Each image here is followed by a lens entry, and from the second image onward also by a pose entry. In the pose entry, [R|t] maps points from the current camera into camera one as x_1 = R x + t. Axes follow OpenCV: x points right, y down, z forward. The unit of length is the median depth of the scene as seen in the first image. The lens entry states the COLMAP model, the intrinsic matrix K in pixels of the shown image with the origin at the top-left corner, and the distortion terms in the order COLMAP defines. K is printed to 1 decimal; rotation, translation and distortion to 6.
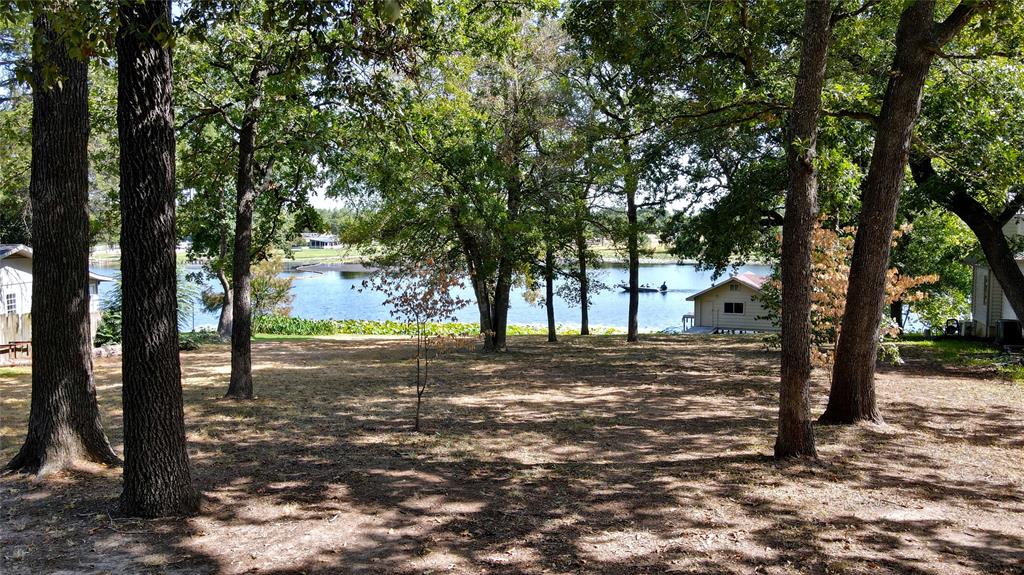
lens RADIAL K [[746.2, 0, 512.0], [0, 746.2, 287.5], [0, 0, 1]] dist [0.007390, 0.007267]
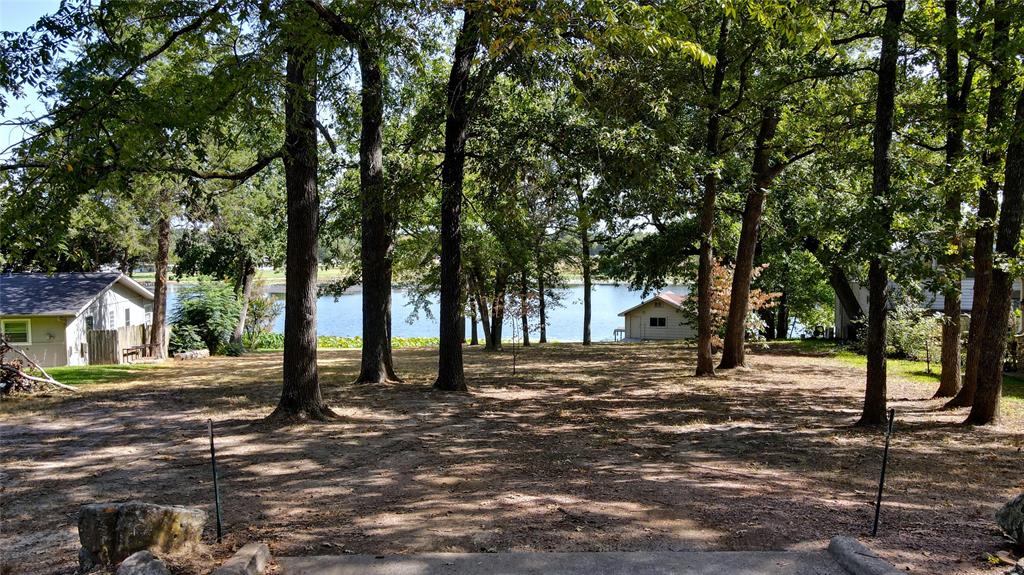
lens RADIAL K [[746.2, 0, 512.0], [0, 746.2, 287.5], [0, 0, 1]] dist [0.007390, 0.007267]
pose [[0.994542, -0.003586, 0.104276, -0.087027], [0.006457, 0.999609, -0.027210, 0.005110], [-0.104138, 0.027735, 0.994176, -0.238194]]
